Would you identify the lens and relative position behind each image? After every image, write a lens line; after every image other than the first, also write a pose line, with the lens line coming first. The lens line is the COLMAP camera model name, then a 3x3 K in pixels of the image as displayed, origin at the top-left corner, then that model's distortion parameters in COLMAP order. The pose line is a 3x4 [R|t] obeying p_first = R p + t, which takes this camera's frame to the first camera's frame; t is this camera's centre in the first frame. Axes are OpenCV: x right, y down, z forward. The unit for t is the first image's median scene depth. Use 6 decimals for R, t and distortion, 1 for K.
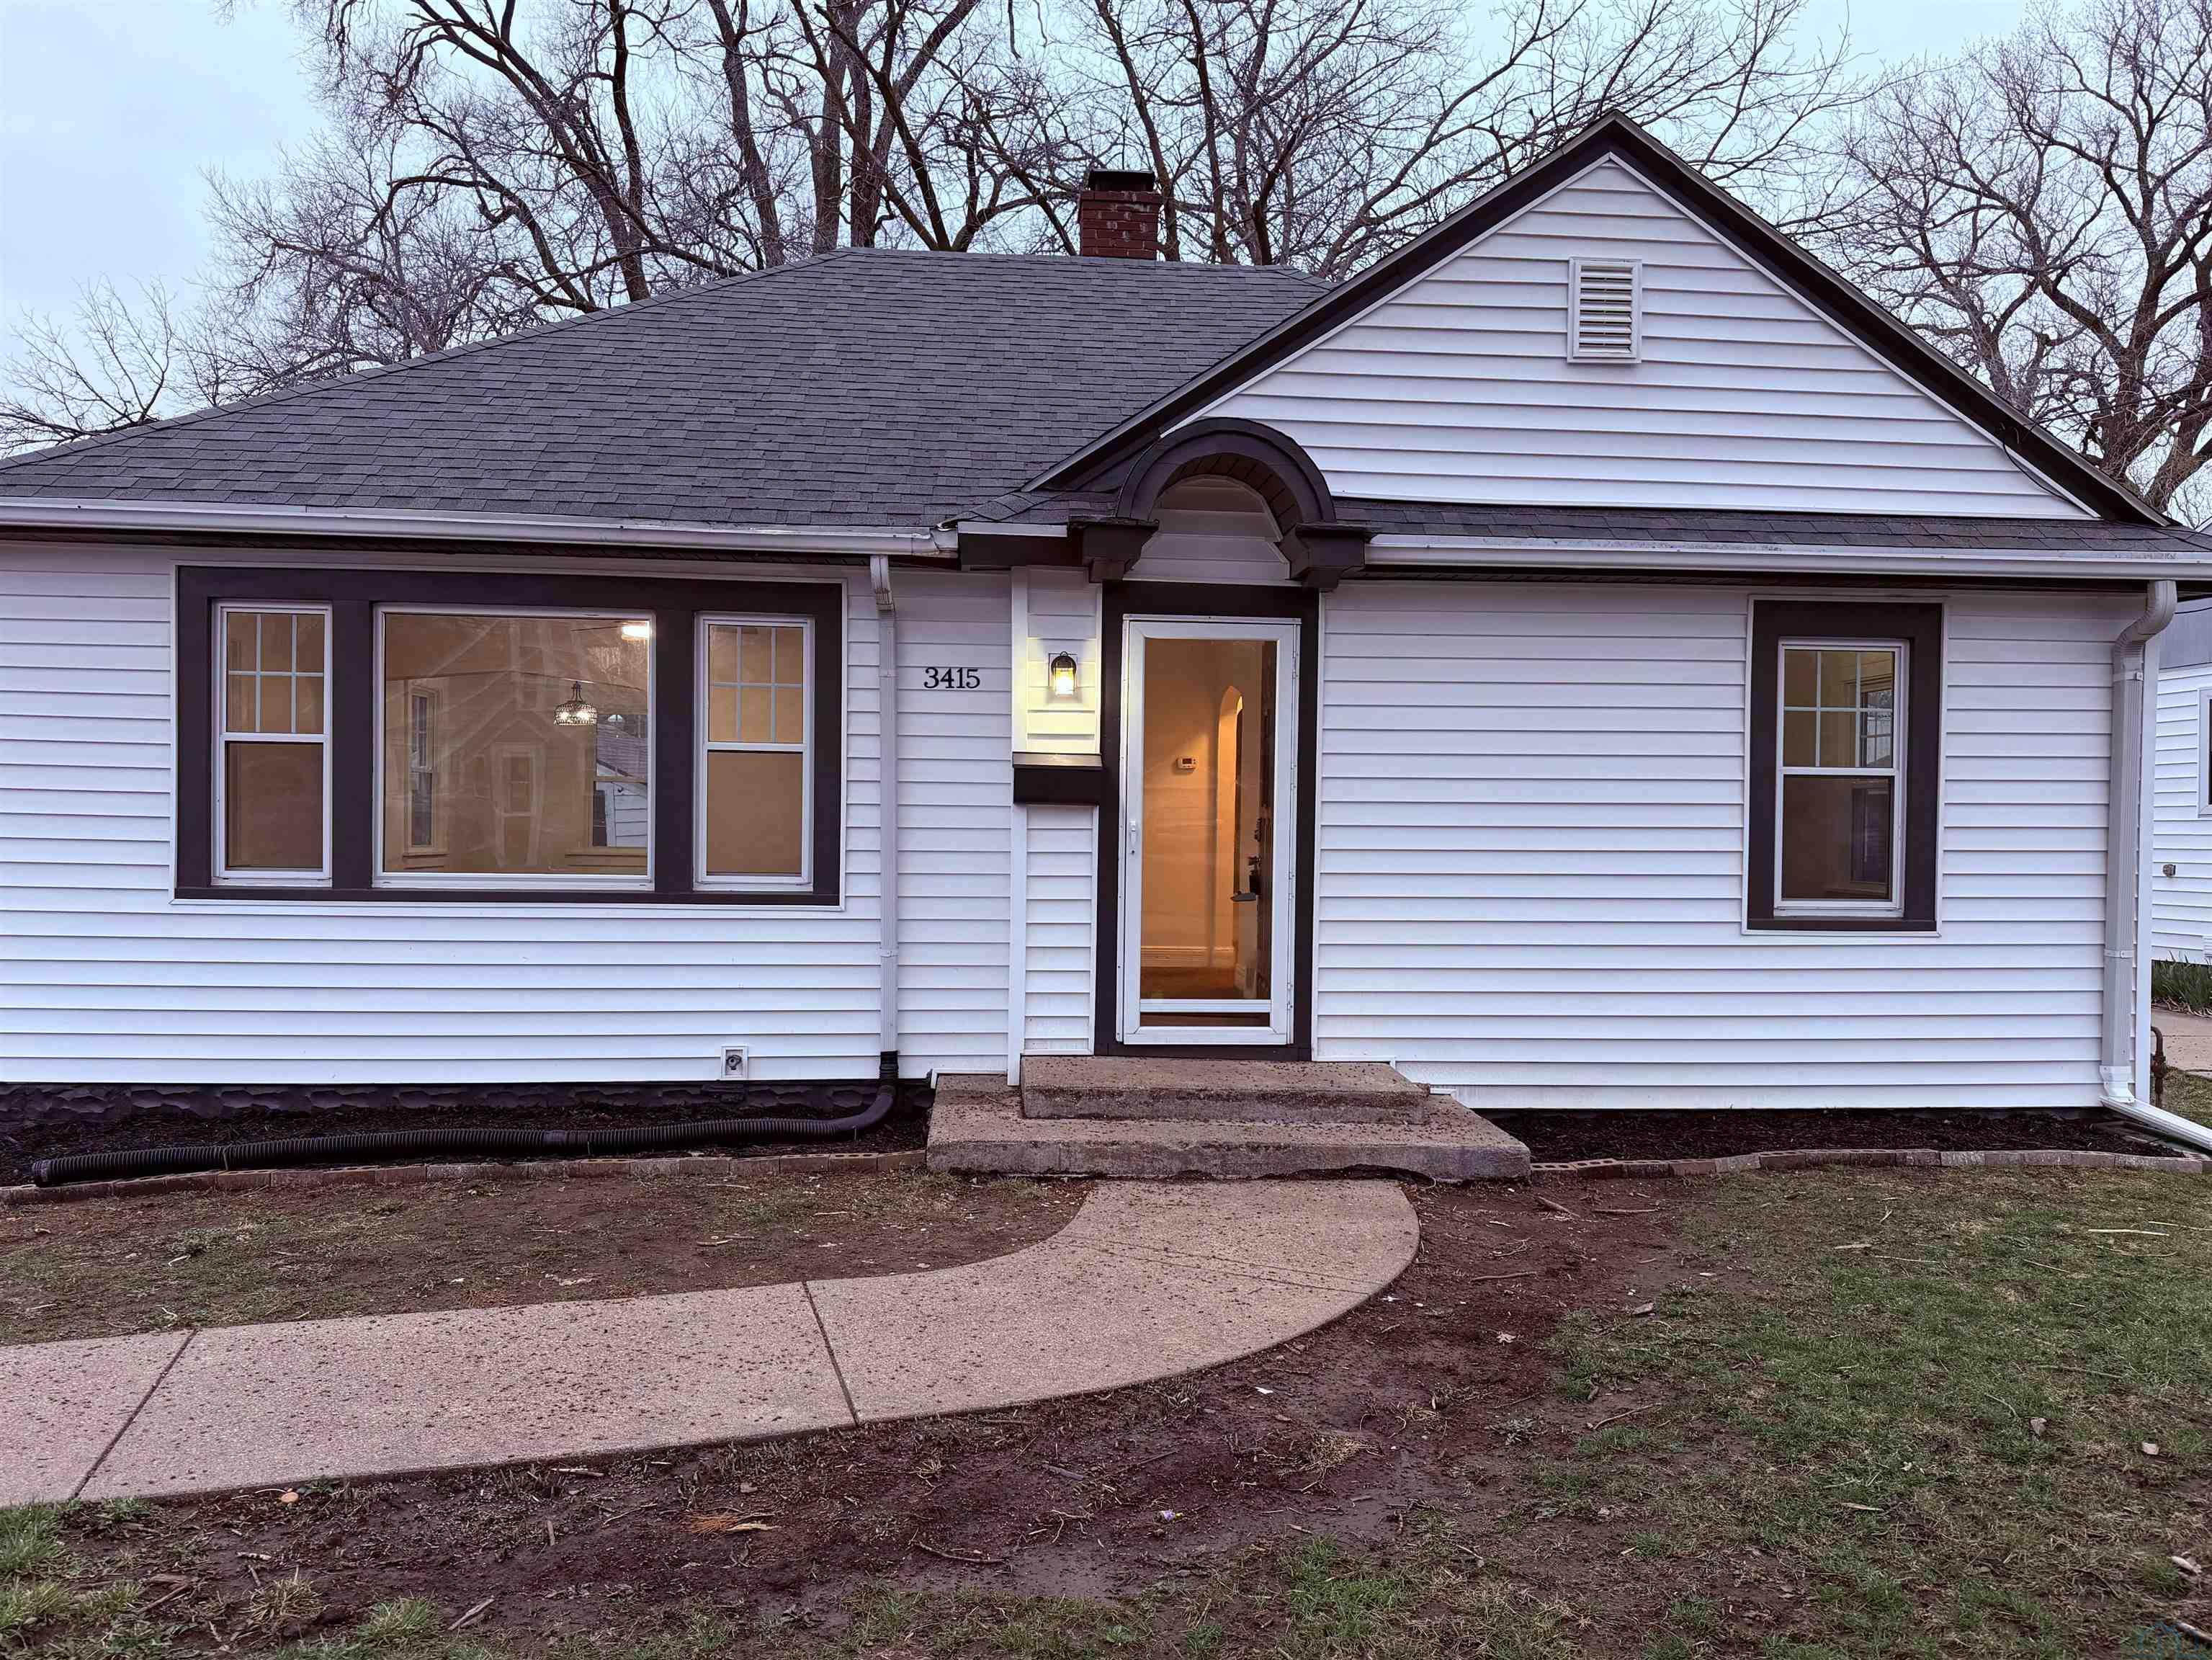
lens RADIAL K [[1638.2, 0, 1100.4], [0, 1638.2, 862.6], [0, 0, 1]] dist [0.066804, -0.077946]
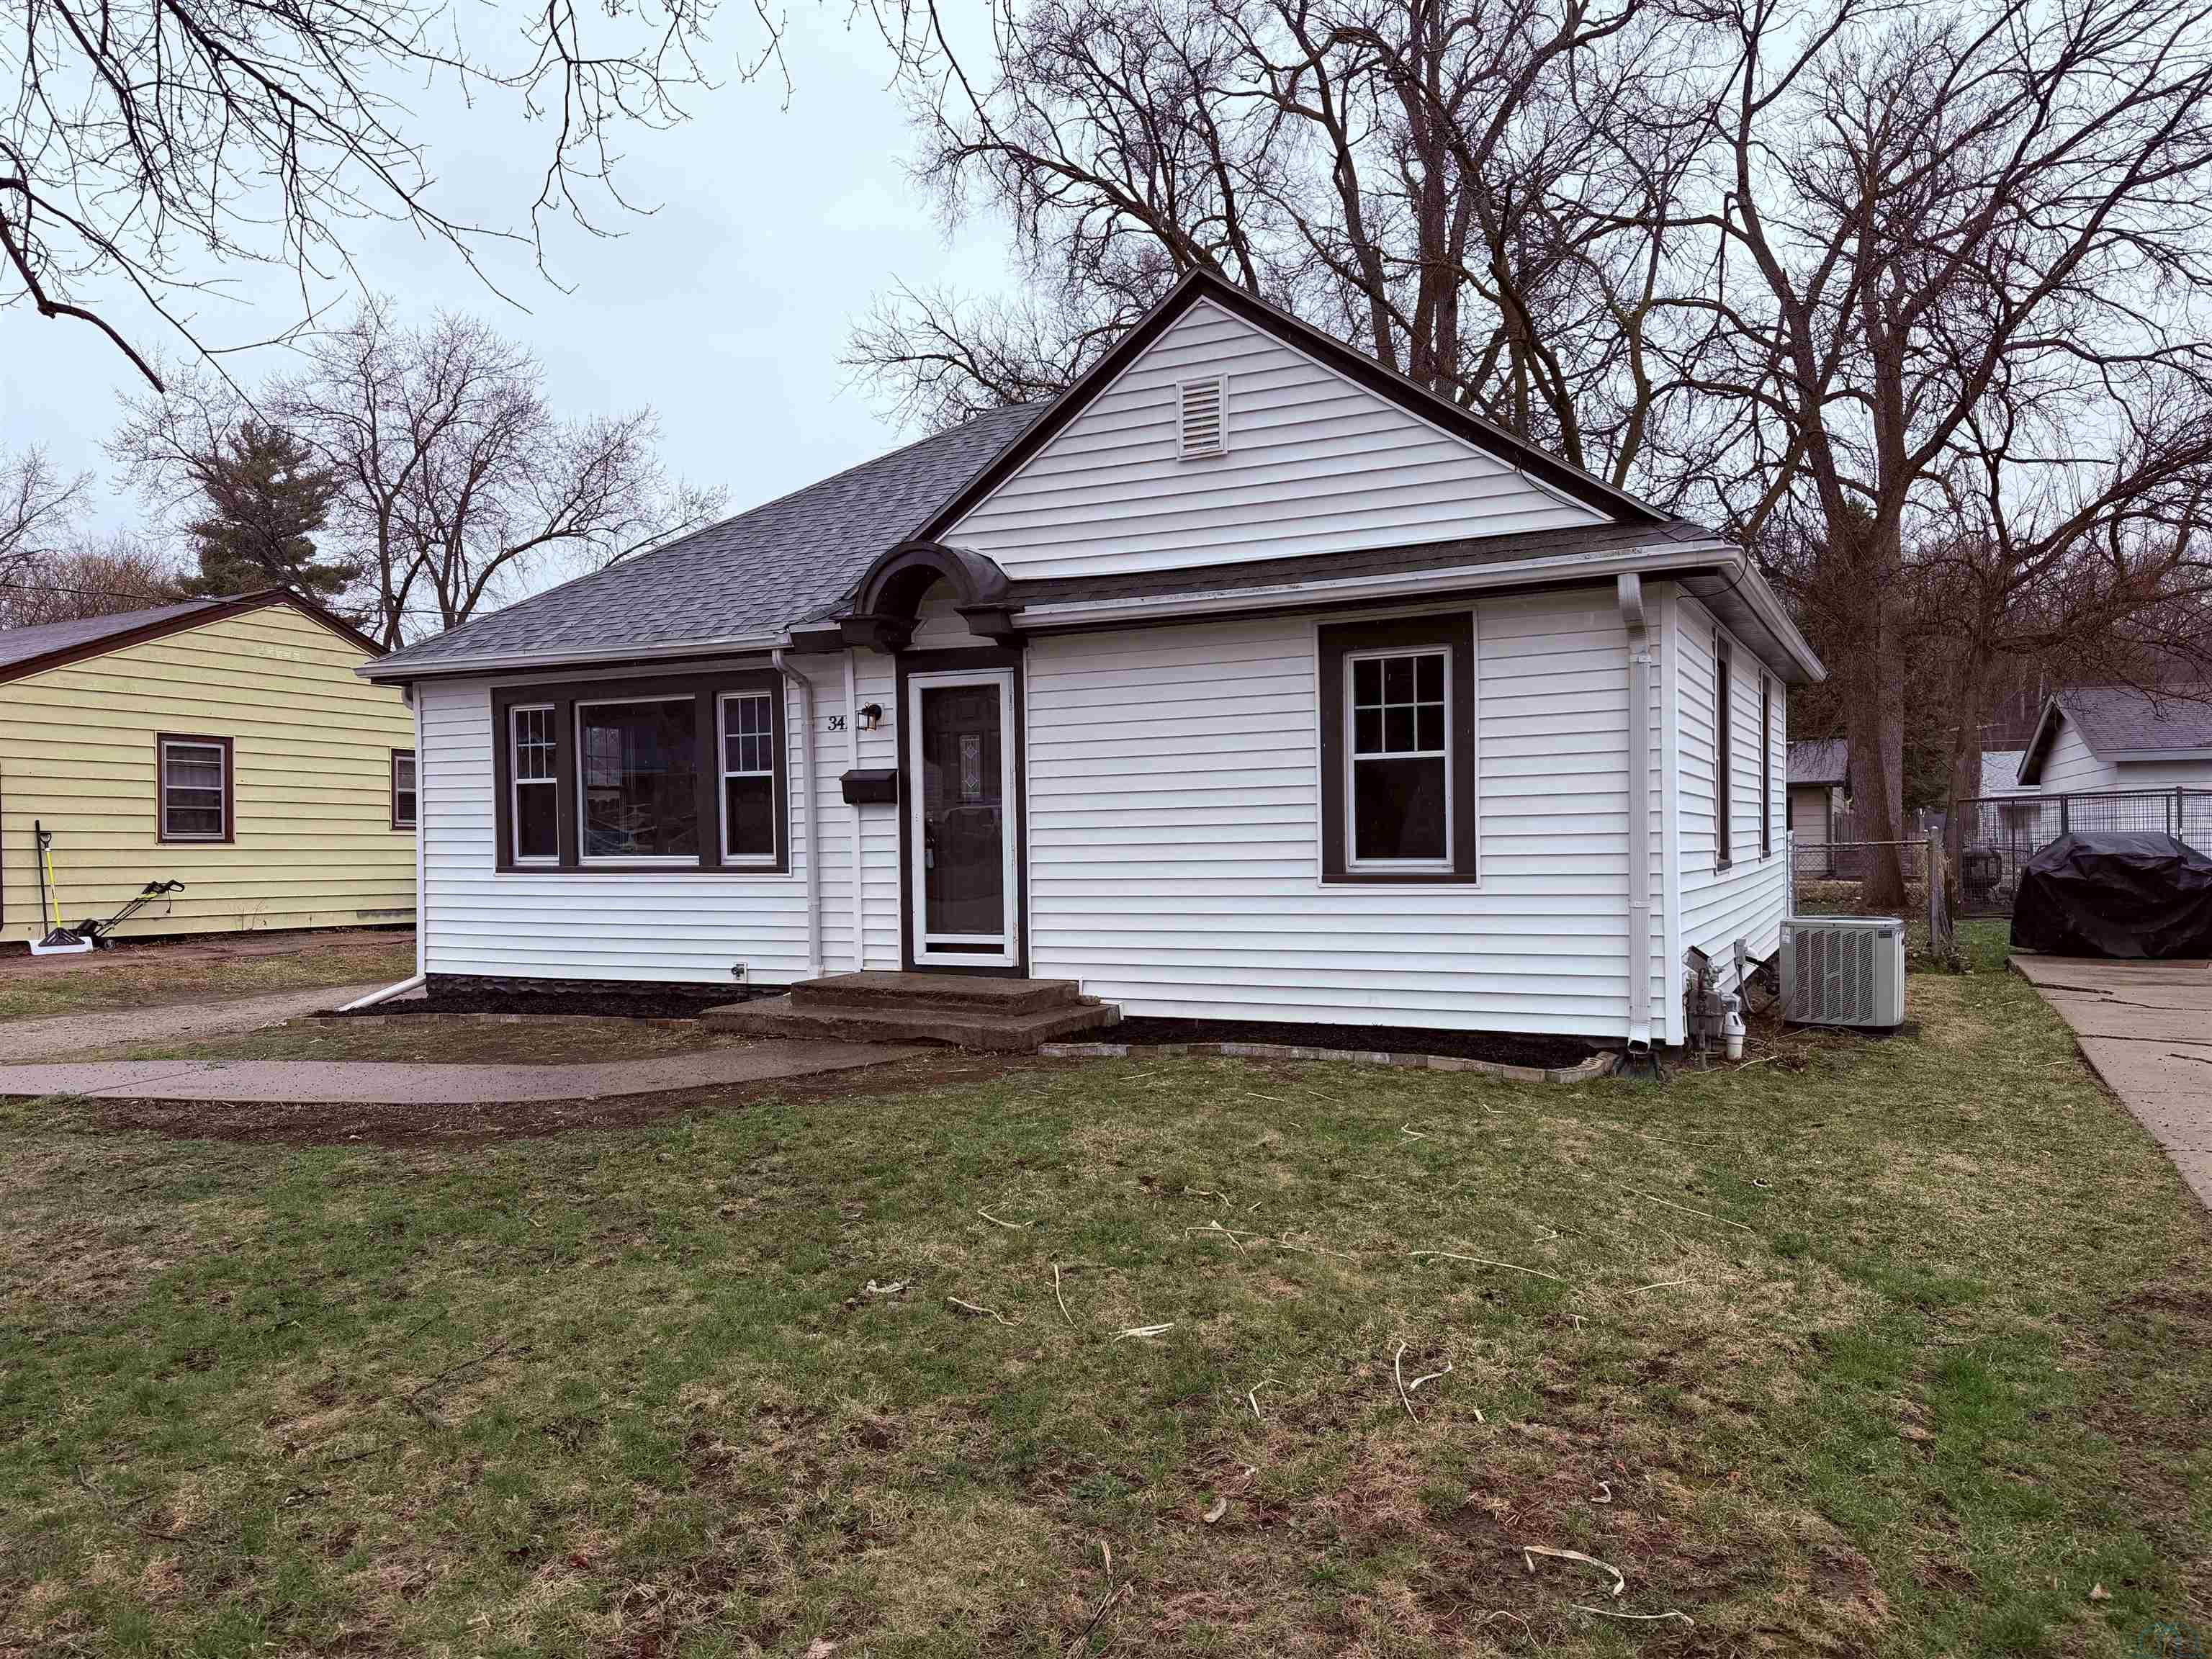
lens RADIAL K [[1521.3, 0, 1110.2], [0, 1521.3, 847.7], [0, 0, 1]] dist [0.140442, -0.224942]
pose [[0.856825, -0.019873, -0.515225, 0.858210], [0.014325, 0.999789, -0.014740, 0.027904], [0.515409, 0.005249, 0.856928, -0.089542]]
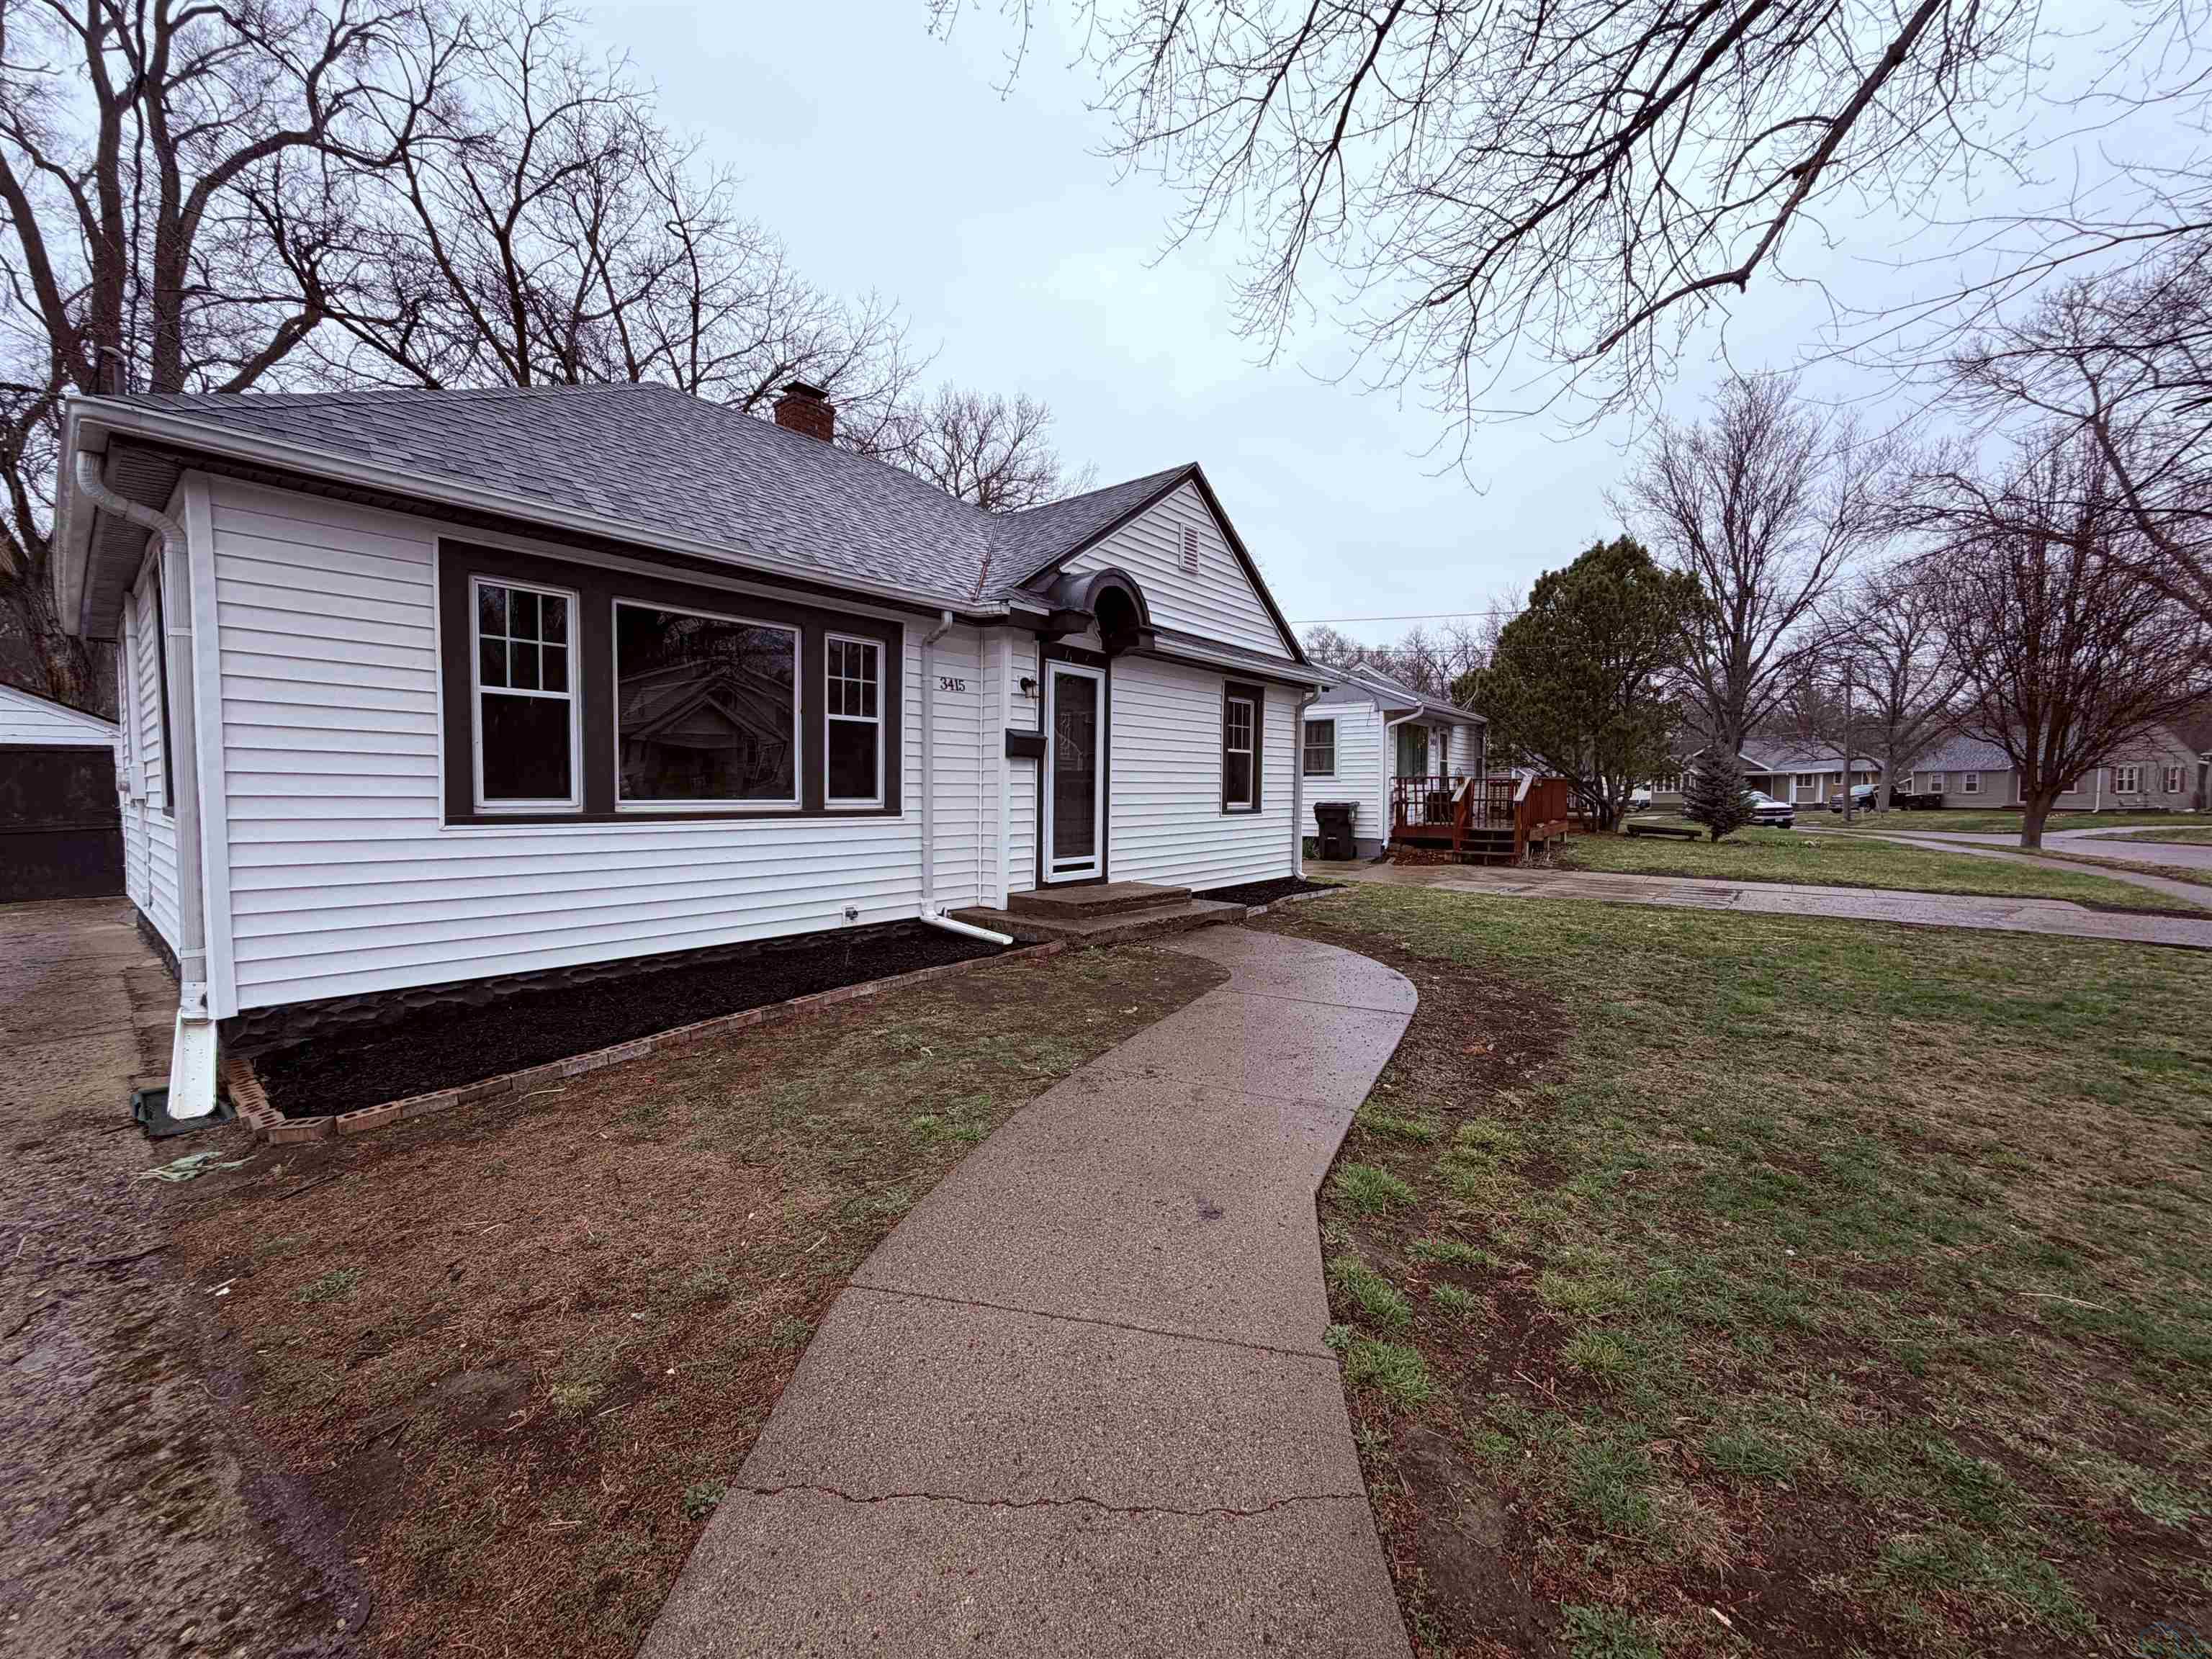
lens RADIAL K [[879.2, 0, 1104.8], [0, 879.2, 827.4], [0, 0, 1]] dist [-0.000250, 0.000192]
pose [[0.690180, -0.038836, 0.722595, -0.671389], [0.018104, 0.999173, 0.036409, 0.008759], [-0.723412, -0.012047, 0.690312, 0.230586]]
